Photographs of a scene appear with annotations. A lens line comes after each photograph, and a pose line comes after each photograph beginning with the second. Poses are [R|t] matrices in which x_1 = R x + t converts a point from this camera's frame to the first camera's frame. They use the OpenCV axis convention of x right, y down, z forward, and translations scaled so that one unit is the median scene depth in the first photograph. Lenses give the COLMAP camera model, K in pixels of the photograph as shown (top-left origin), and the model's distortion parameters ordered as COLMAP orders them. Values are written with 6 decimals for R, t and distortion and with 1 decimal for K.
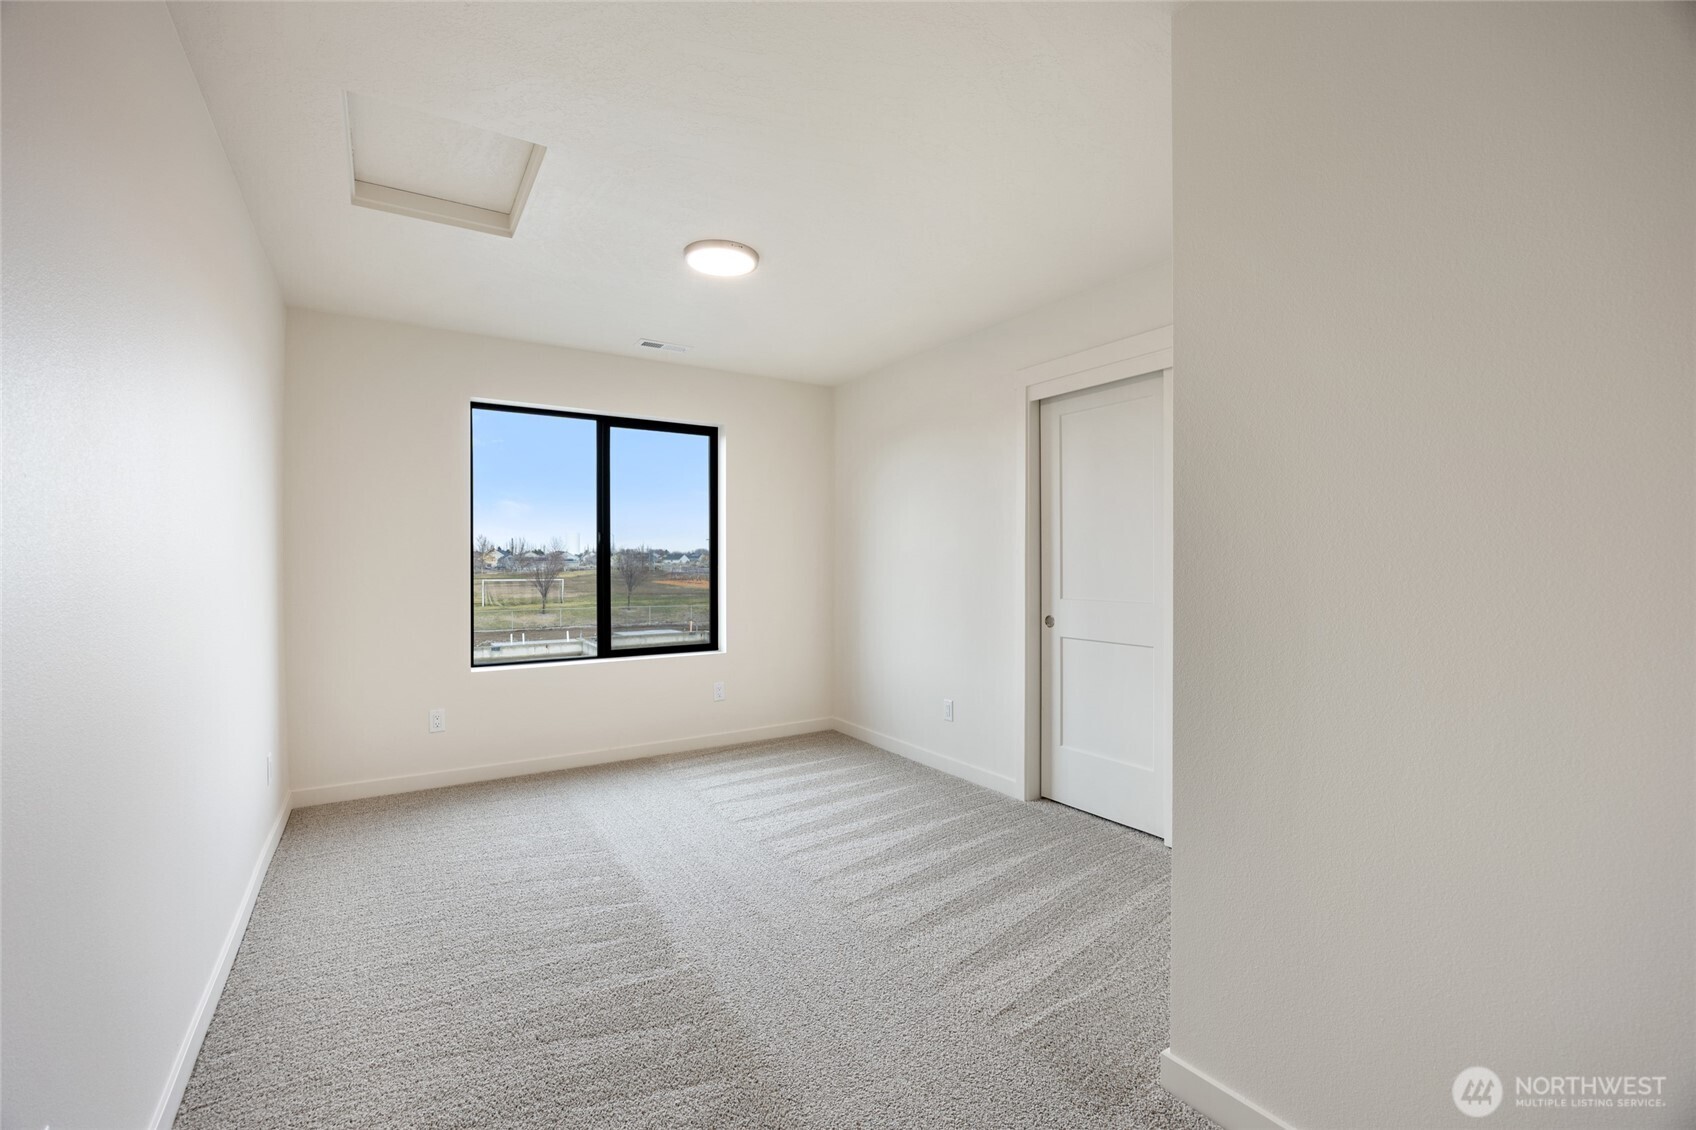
lens RADIAL K [[739.8, 0, 852.2], [0, 739.8, 569.6], [0, 0, 1]] dist [-0.016880, 0.000239]
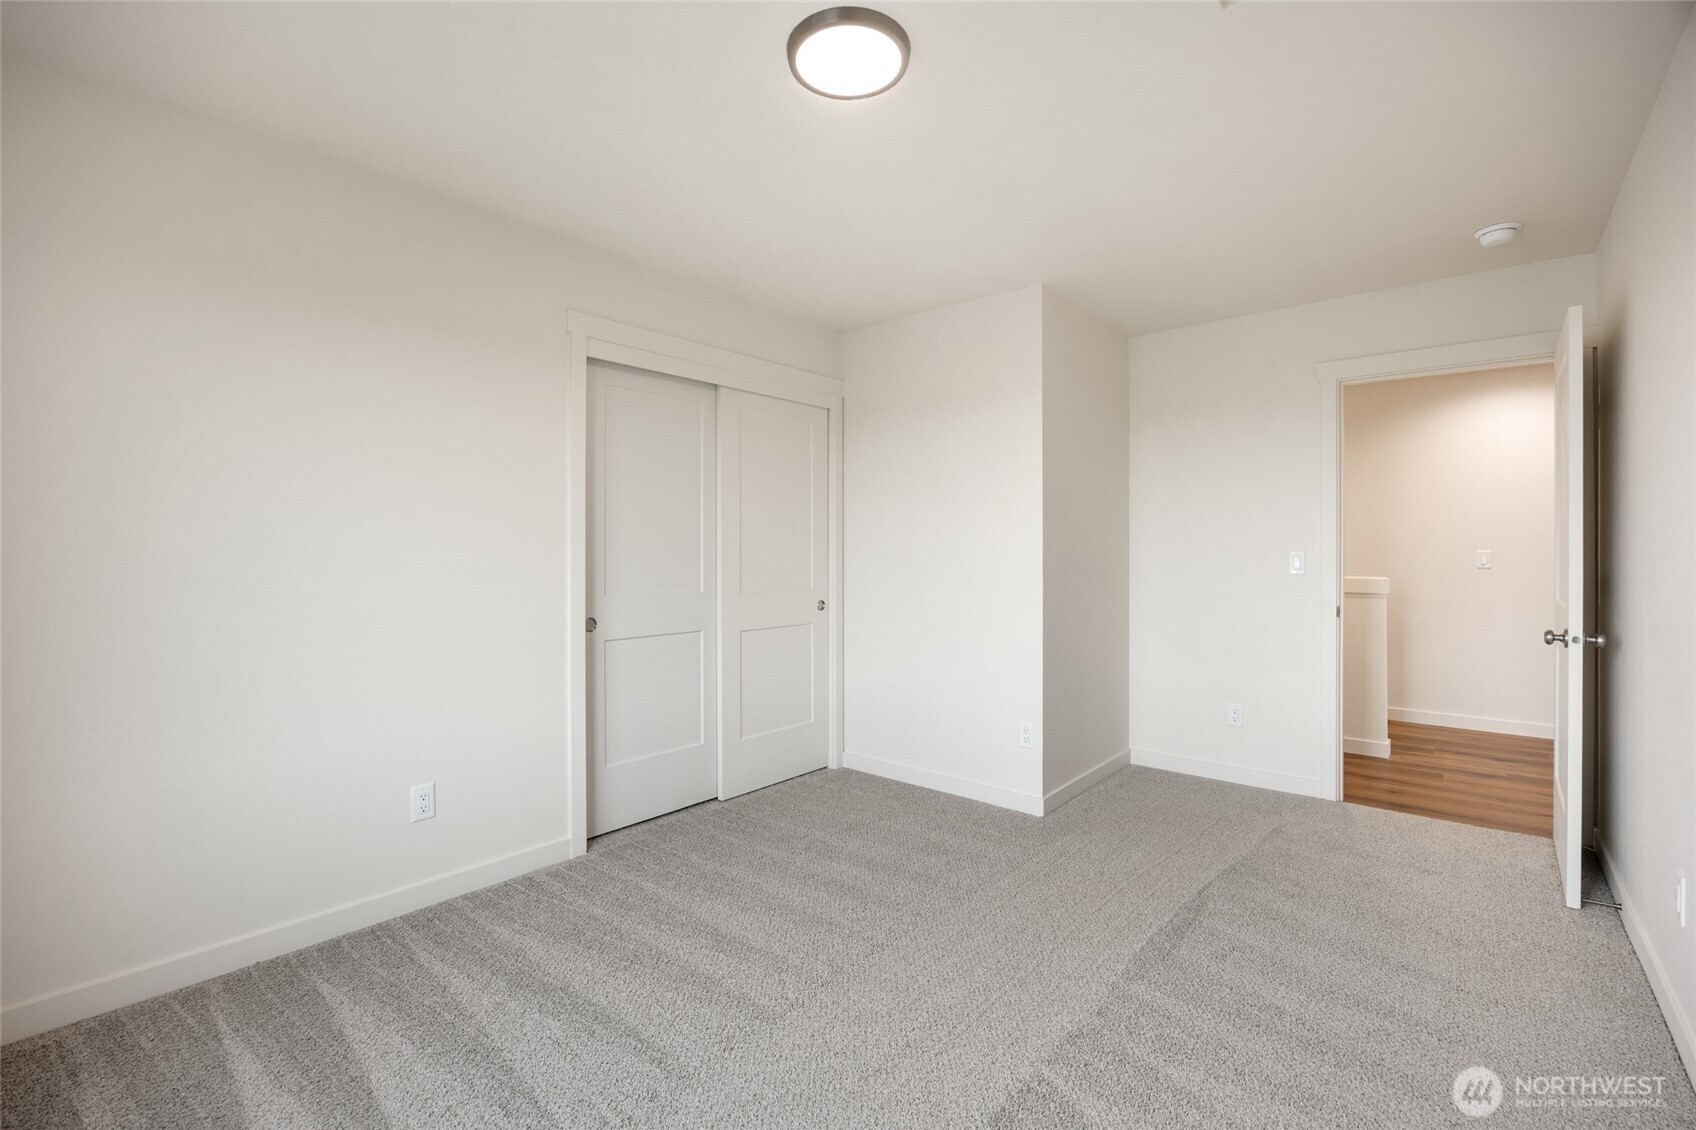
lens RADIAL K [[720.5, 0, 852.8], [0, 720.5, 561.6], [0, 0, 1]] dist [-0.011340, 0.000197]
pose [[-0.278004, -0.001854, 0.960578, -0.642862], [0.021107, 0.999745, 0.008039, -0.001878], [-0.960348, 0.022510, -0.277894, 1.008329]]
